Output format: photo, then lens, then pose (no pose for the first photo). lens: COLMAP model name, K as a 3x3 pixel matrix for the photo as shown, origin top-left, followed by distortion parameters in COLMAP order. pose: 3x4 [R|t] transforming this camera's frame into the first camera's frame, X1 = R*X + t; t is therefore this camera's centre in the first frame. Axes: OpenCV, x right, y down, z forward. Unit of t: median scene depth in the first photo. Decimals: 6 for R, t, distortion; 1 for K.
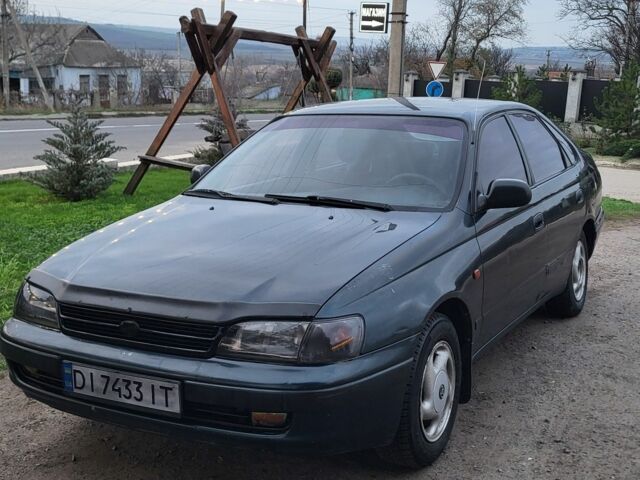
lens RADIAL K [[843.8, 0, 318.3], [0, 843.8, 240.9], [0, 0, 1]] dist [0.092940, 0.000000]
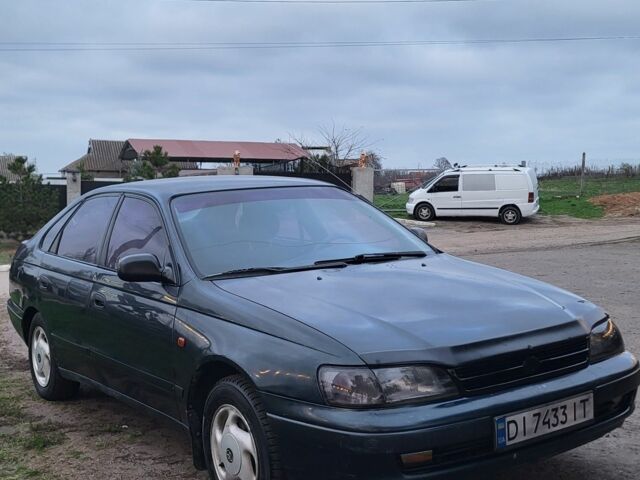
lens RADIAL K [[843.8, 0, 320.9], [0, 843.8, 243.1], [0, 0, 1]] dist [0.092940, 0.000000]
pose [[0.470286, -0.097216, 0.877143, -0.957702], [0.205519, 0.978652, -0.001723, -0.075367], [-0.858250, 0.181080, 0.480225, 0.513160]]
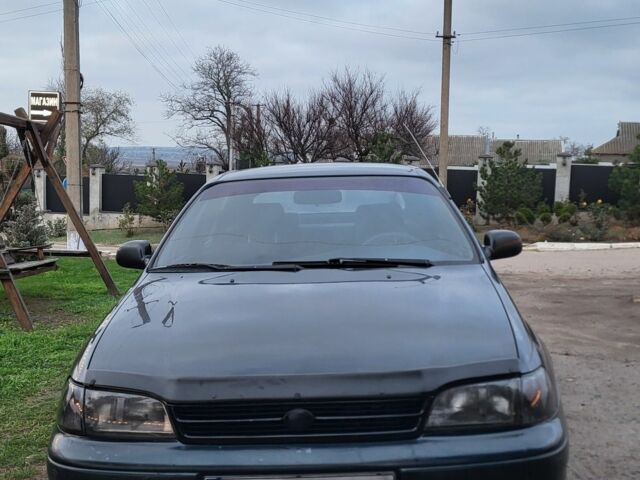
lens RADIAL K [[843.8, 0, 316.3], [0, 843.8, 239.7], [0, 0, 1]] dist [0.092940, 0.000000]
pose [[0.899773, -0.060303, 0.432171, -0.410612], [0.108852, 0.990113, -0.088474, 0.004694], [-0.422563, 0.126649, 0.897441, 0.183246]]
